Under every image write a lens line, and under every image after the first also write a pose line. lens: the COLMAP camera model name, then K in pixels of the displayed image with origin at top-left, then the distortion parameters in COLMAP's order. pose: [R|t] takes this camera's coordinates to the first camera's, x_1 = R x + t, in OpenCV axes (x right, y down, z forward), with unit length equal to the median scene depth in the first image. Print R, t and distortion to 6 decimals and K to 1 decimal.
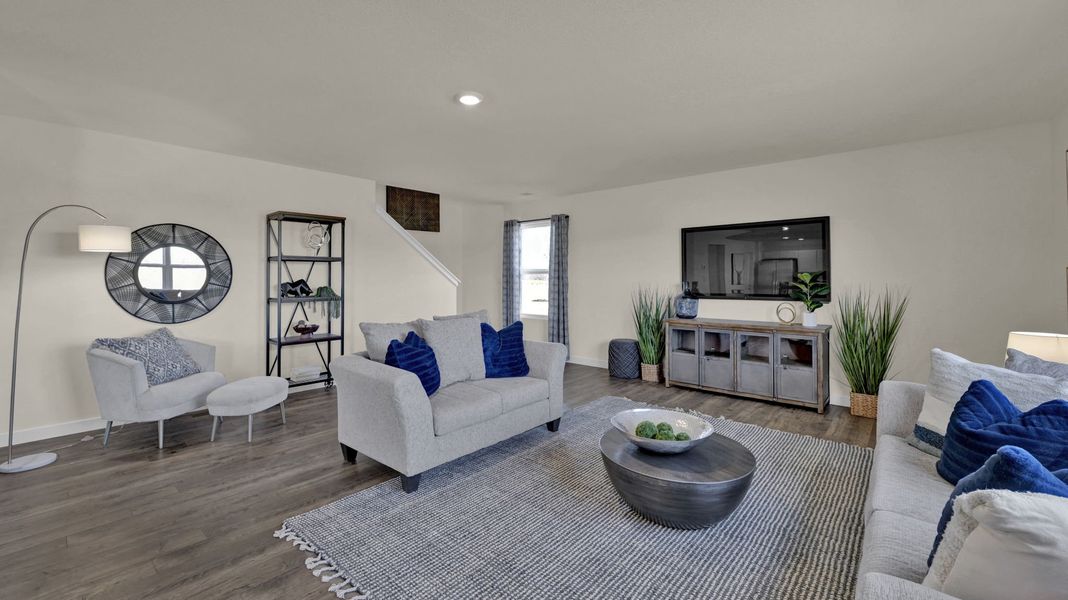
lens RADIAL K [[435.2, 0, 530.5], [0, 435.2, 278.3], [0, 0, 1]] dist [-0.000515, -0.000099]
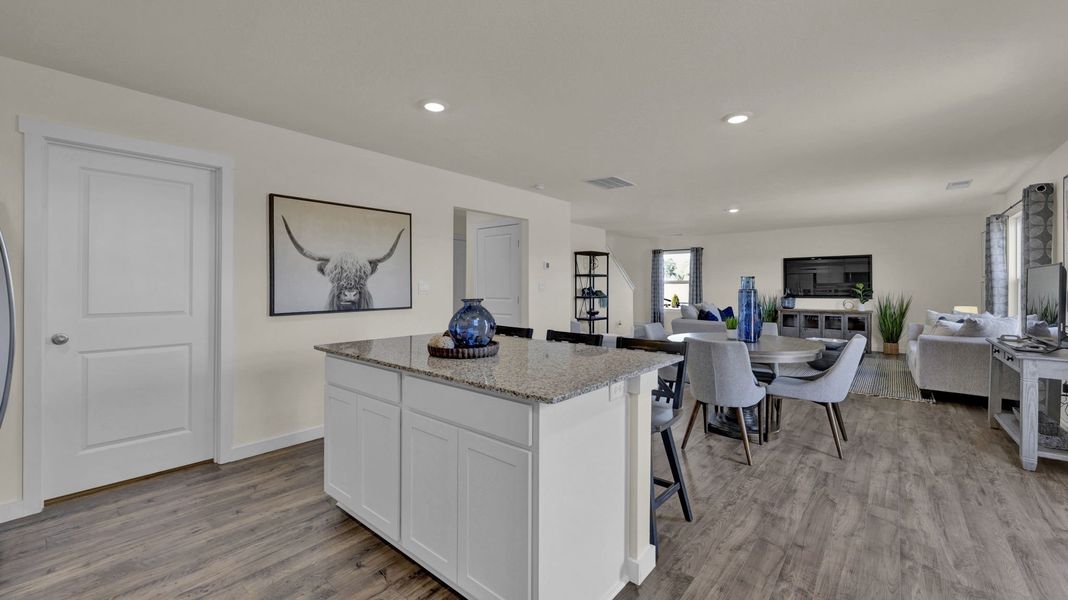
lens RADIAL K [[432.0, 0, 531.2], [0, 432.0, 286.9], [0, 0, 1]] dist [0.000594, 0.000211]
pose [[0.999784, 0.002438, 0.020629, -0.876947], [-0.002426, 0.999997, -0.000587, 0.006508], [-0.020630, 0.000537, 0.999787, -0.903825]]
